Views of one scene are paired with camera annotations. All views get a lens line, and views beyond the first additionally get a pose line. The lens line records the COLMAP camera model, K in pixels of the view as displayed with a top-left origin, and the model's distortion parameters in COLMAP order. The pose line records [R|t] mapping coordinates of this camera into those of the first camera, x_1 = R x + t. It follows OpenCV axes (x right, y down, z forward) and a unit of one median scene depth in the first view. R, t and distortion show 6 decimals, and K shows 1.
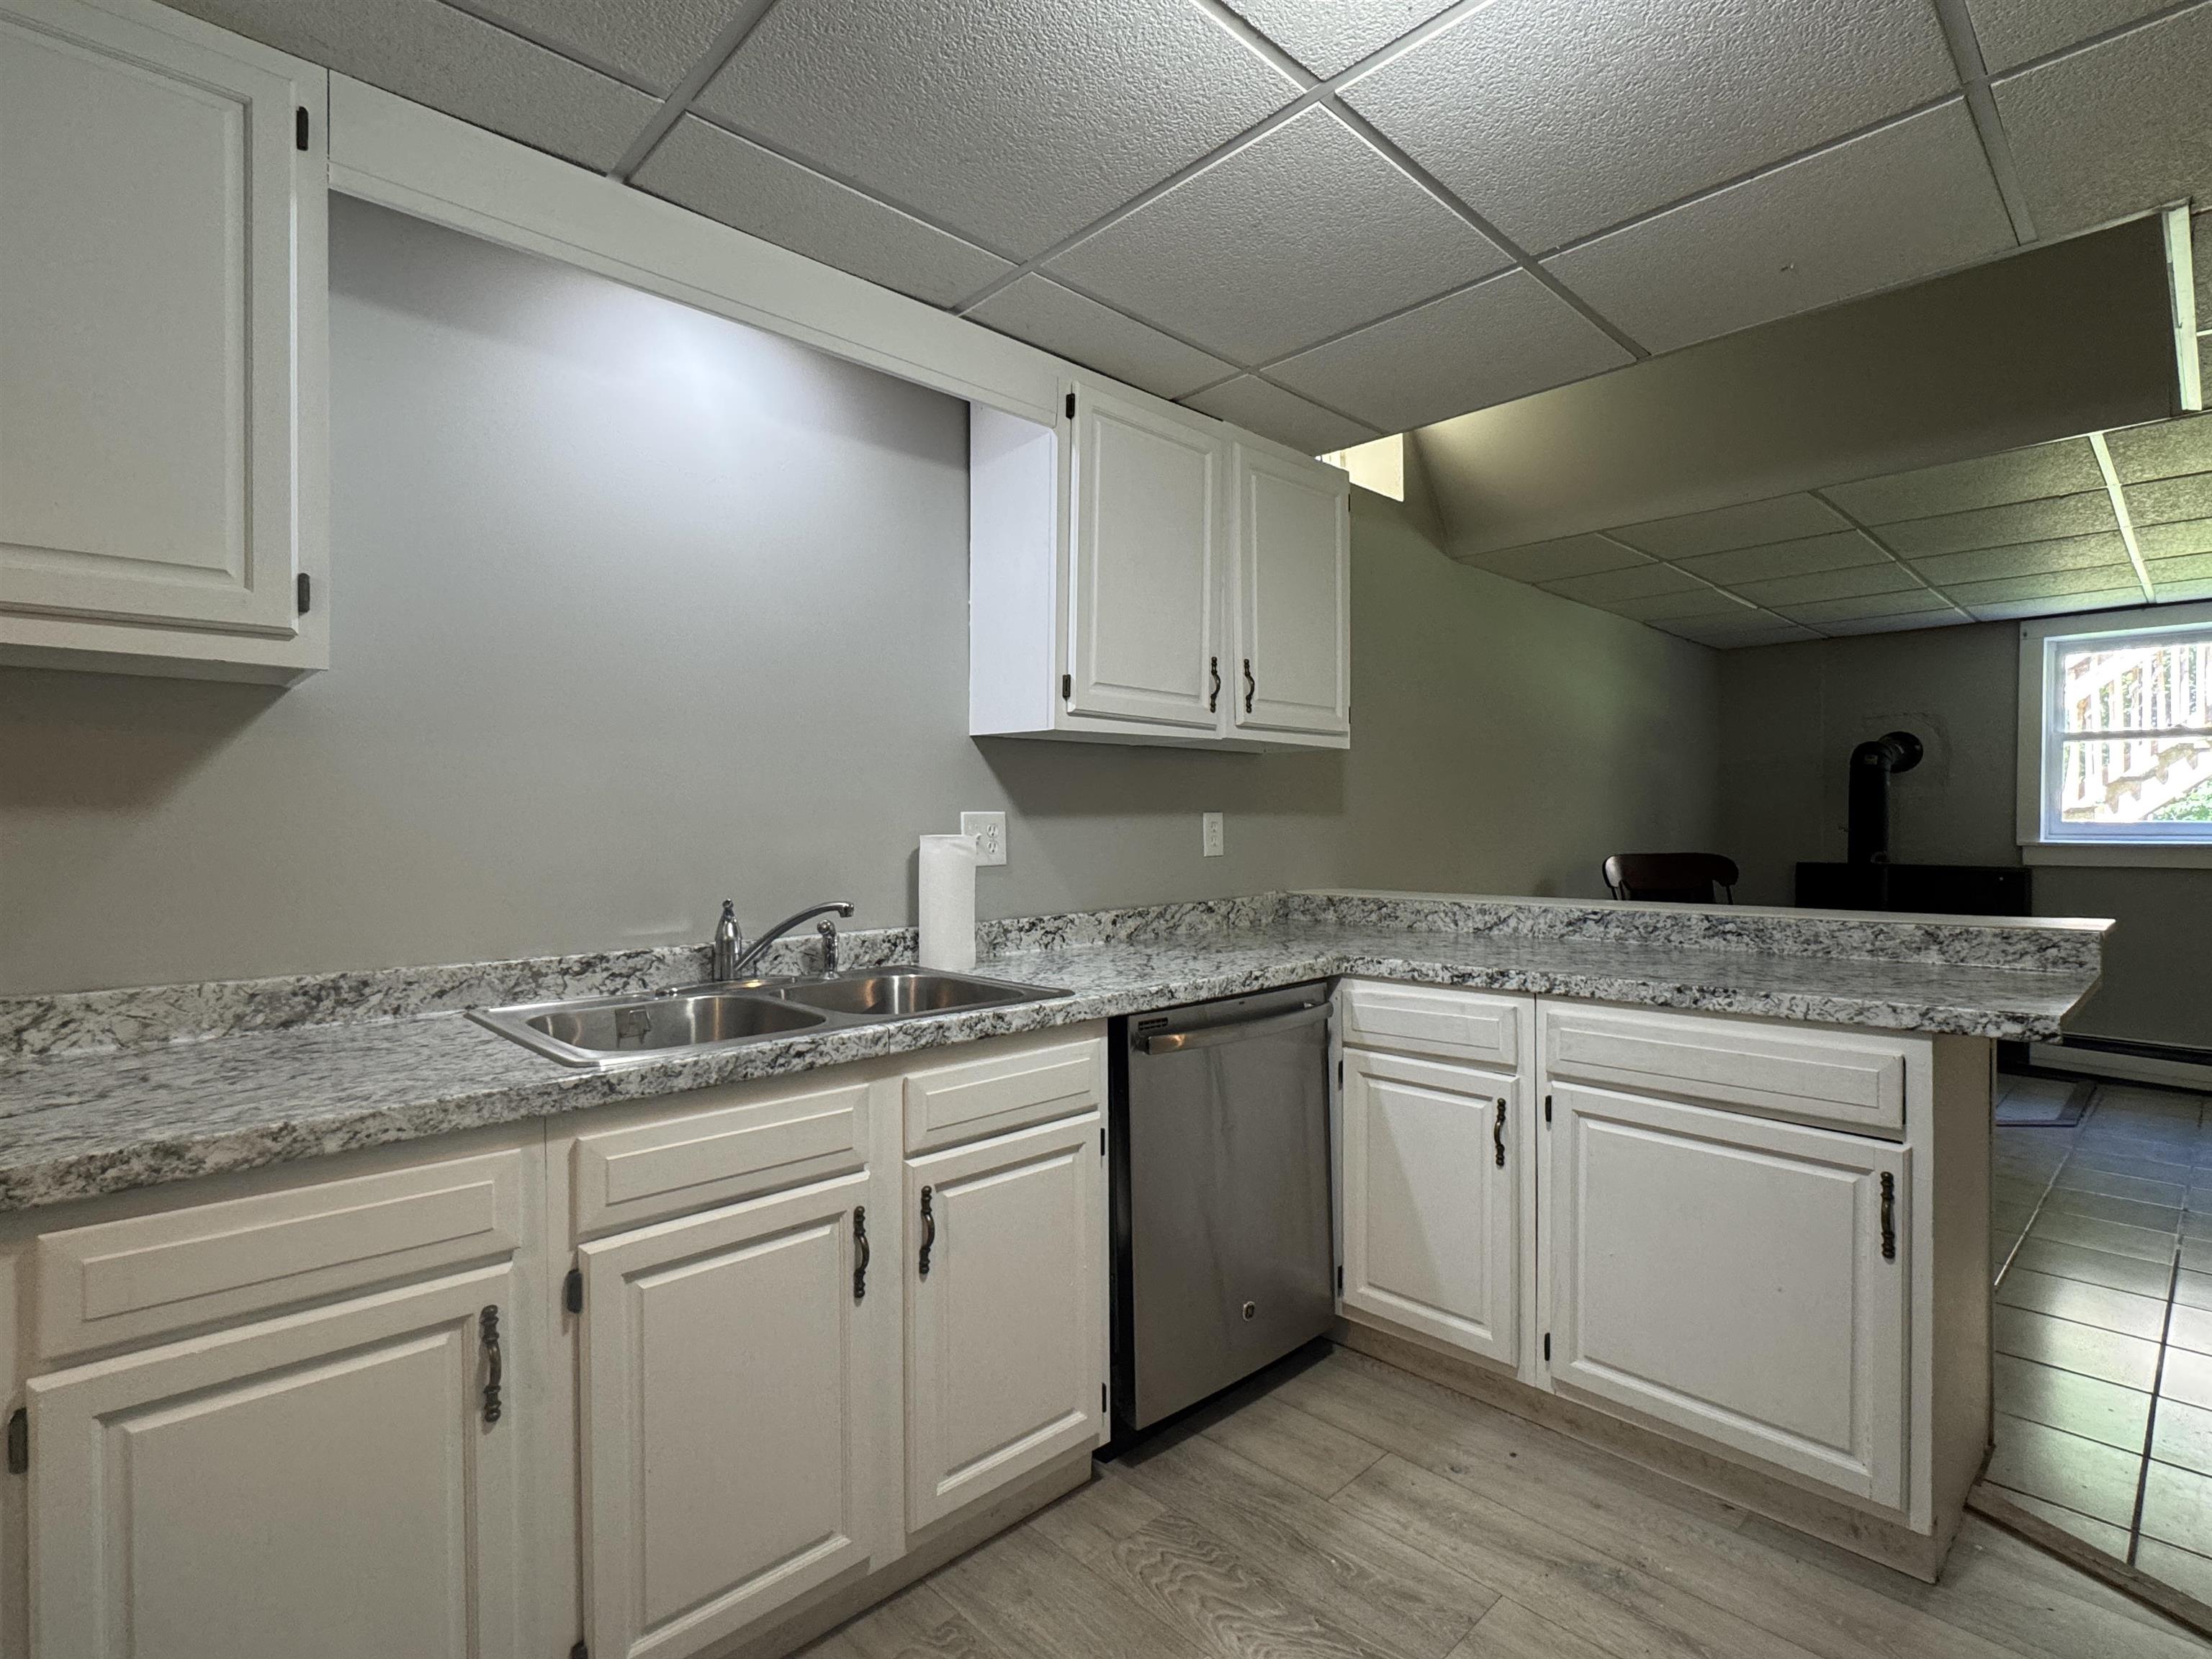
lens RADIAL K [[1073.3, 0, 1107.0], [0, 1073.3, 830.3], [0, 0, 1]] dist [-0.001986, -0.000747]
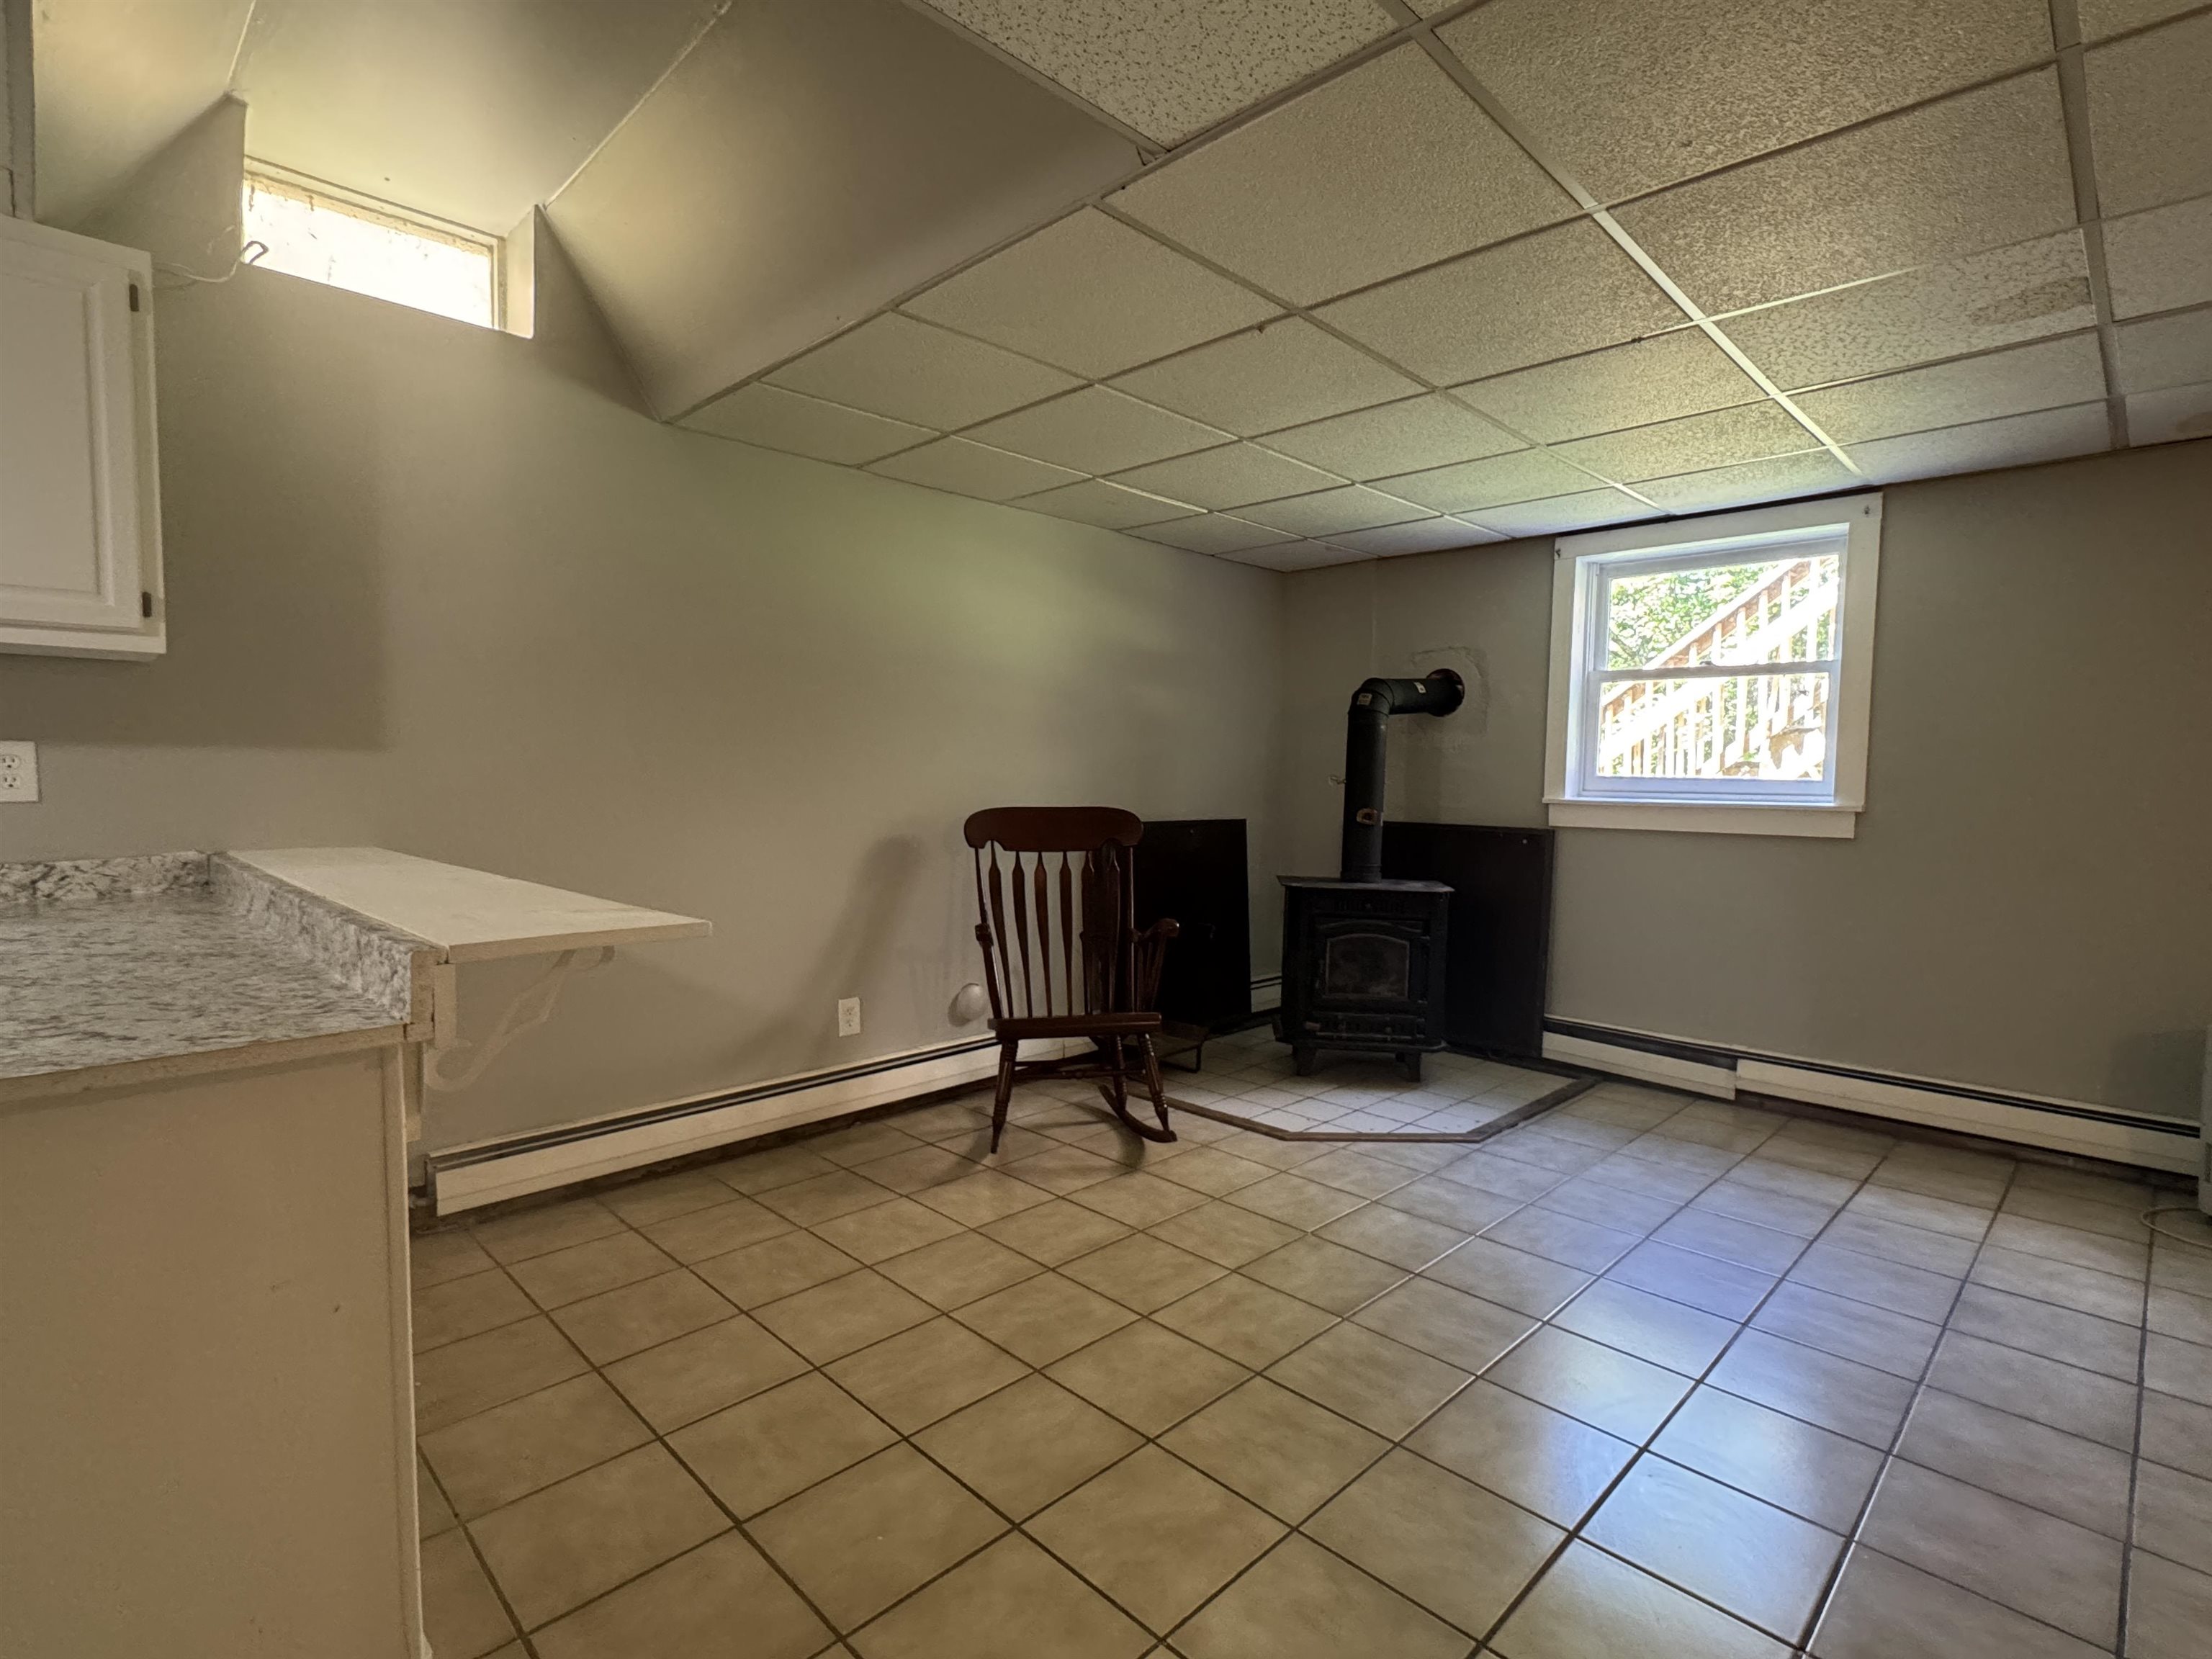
lens RADIAL K [[1073.3, 0, 1107.3], [0, 1073.3, 829.0], [0, 0, 1]] dist [-0.001986, -0.000747]
pose [[0.999424, 0.013704, 0.031035, 0.480411], [-0.015260, 0.998609, 0.050465, -0.003098], [-0.030300, -0.050909, 0.998244, 0.154711]]
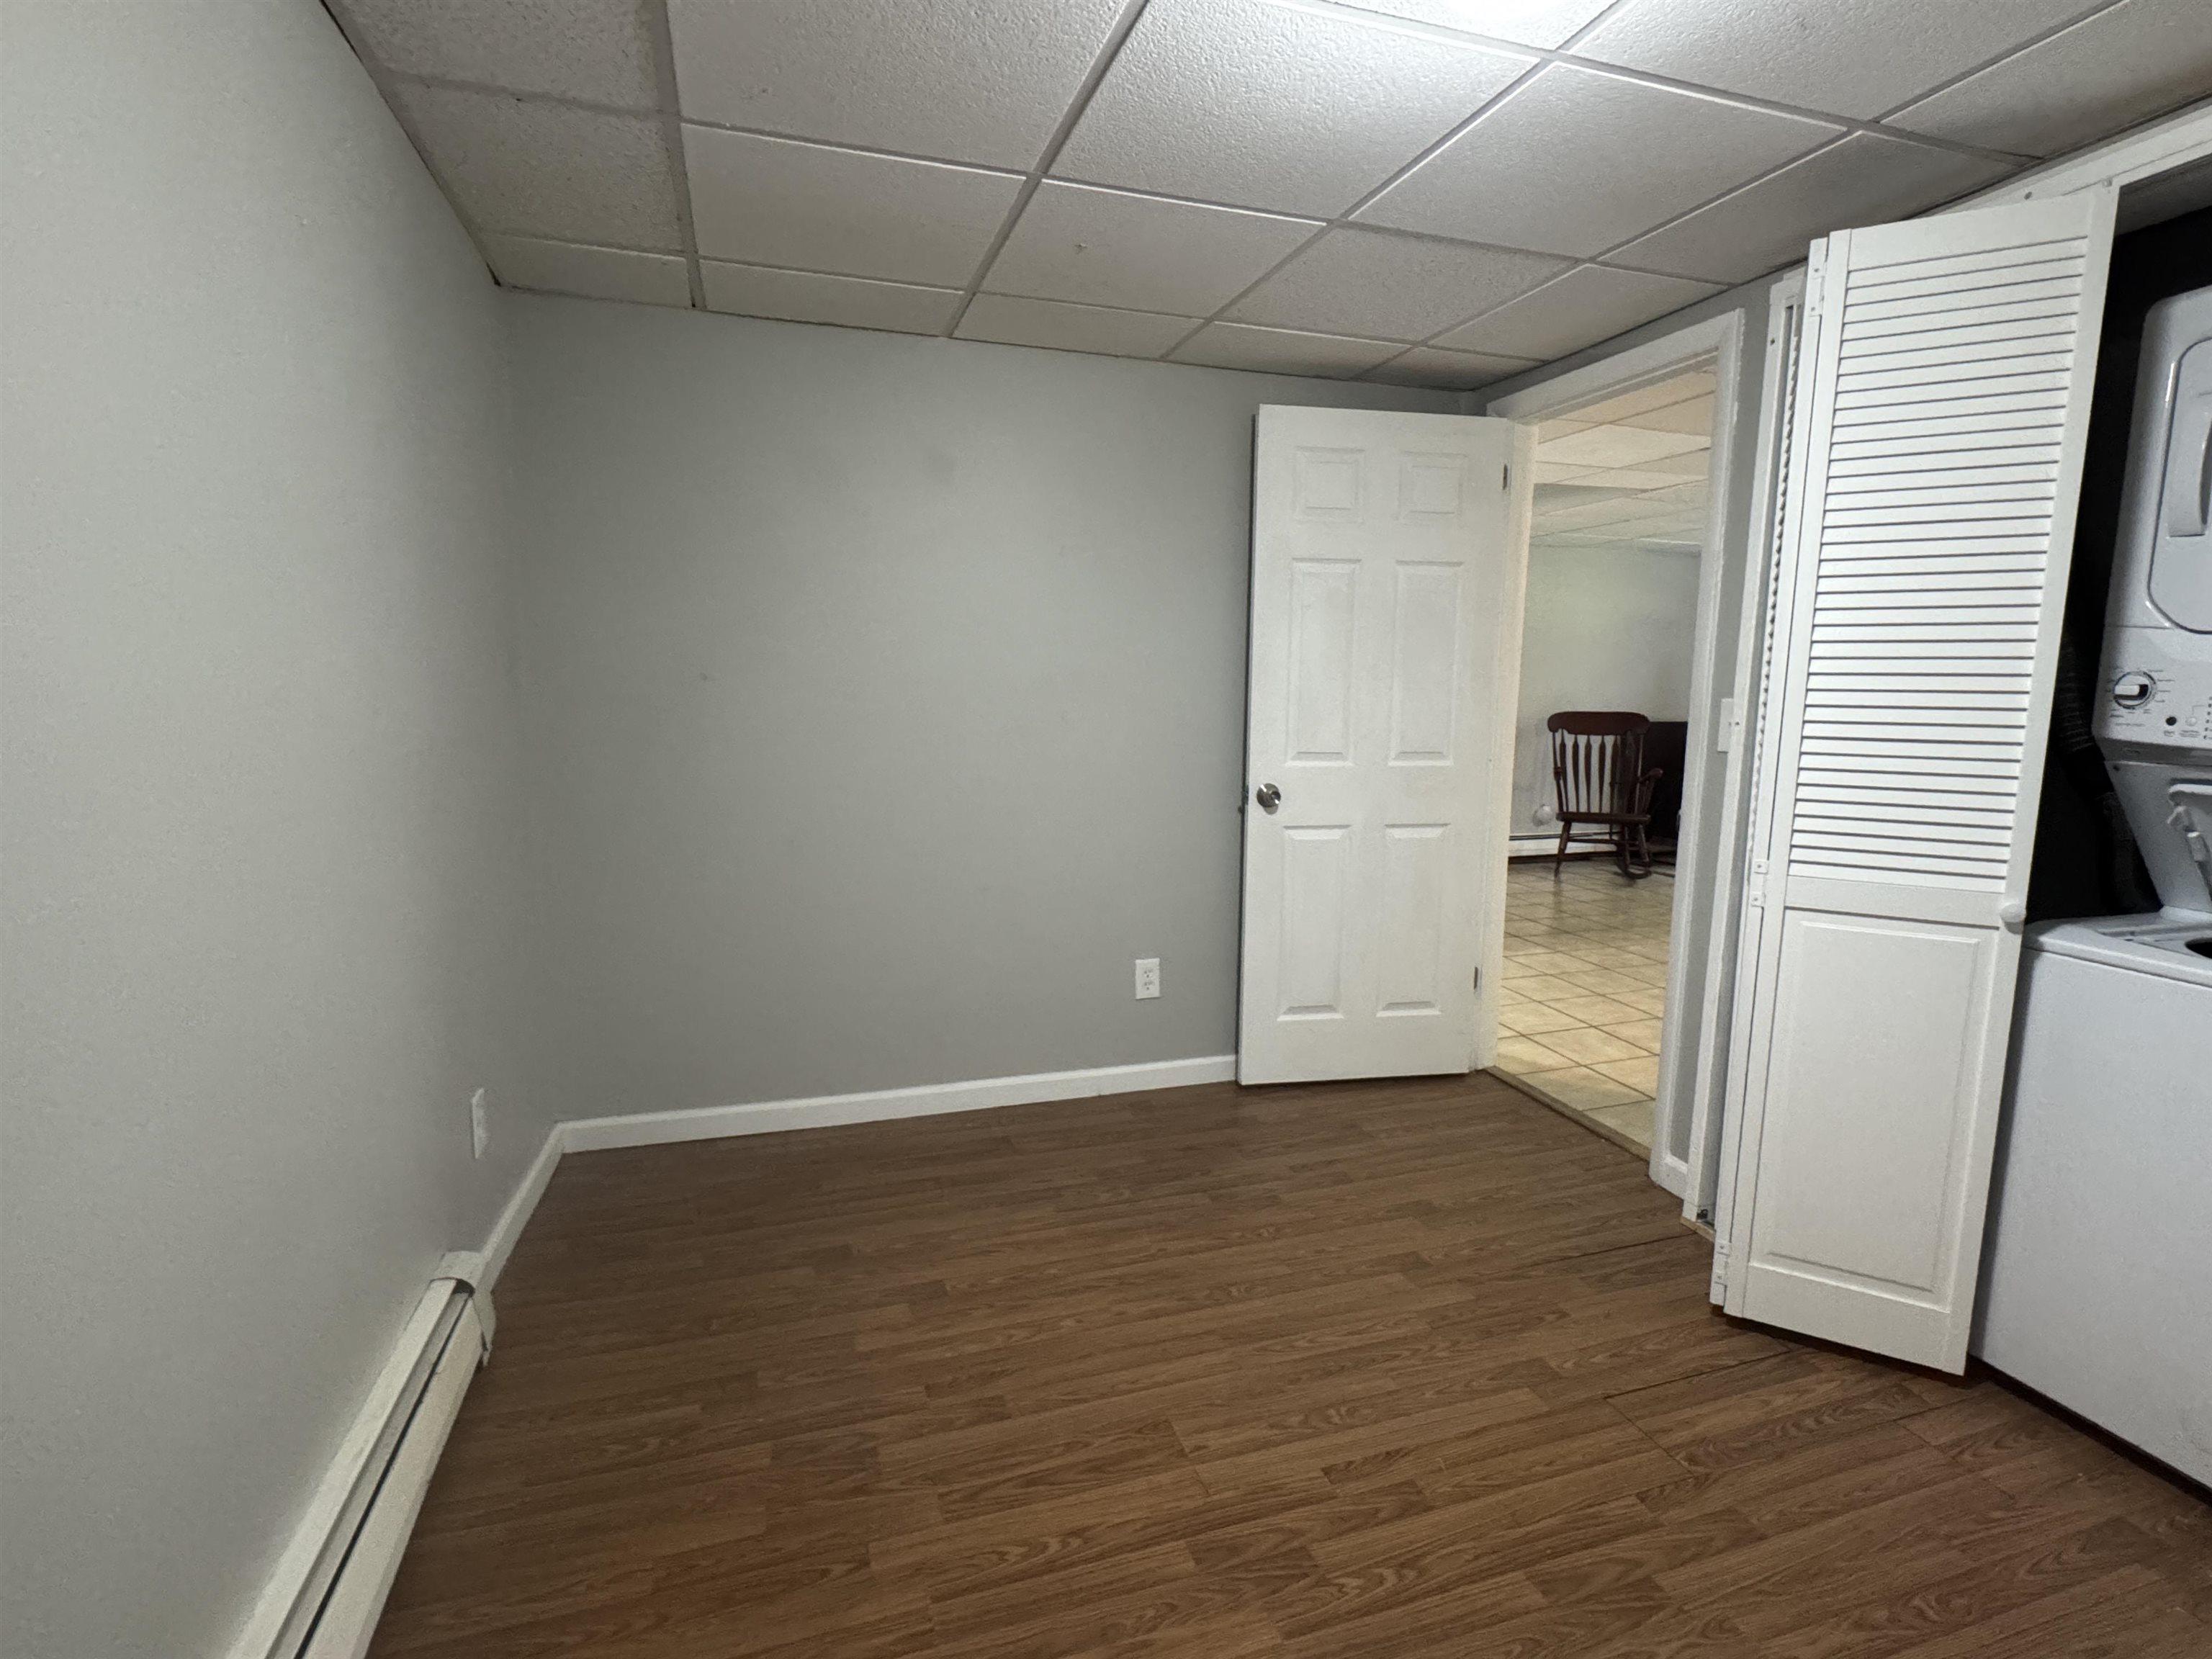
lens RADIAL K [[1073.3, 0, 1094.0], [0, 1073.3, 833.8], [0, 0, 1]] dist [-0.001986, -0.000747]
pose [[0.895695, 0.076226, -0.438087, 0.502214], [-0.014682, 0.989730, 0.142192, -0.012416], [0.444426, -0.120928, 0.887616, -0.660406]]
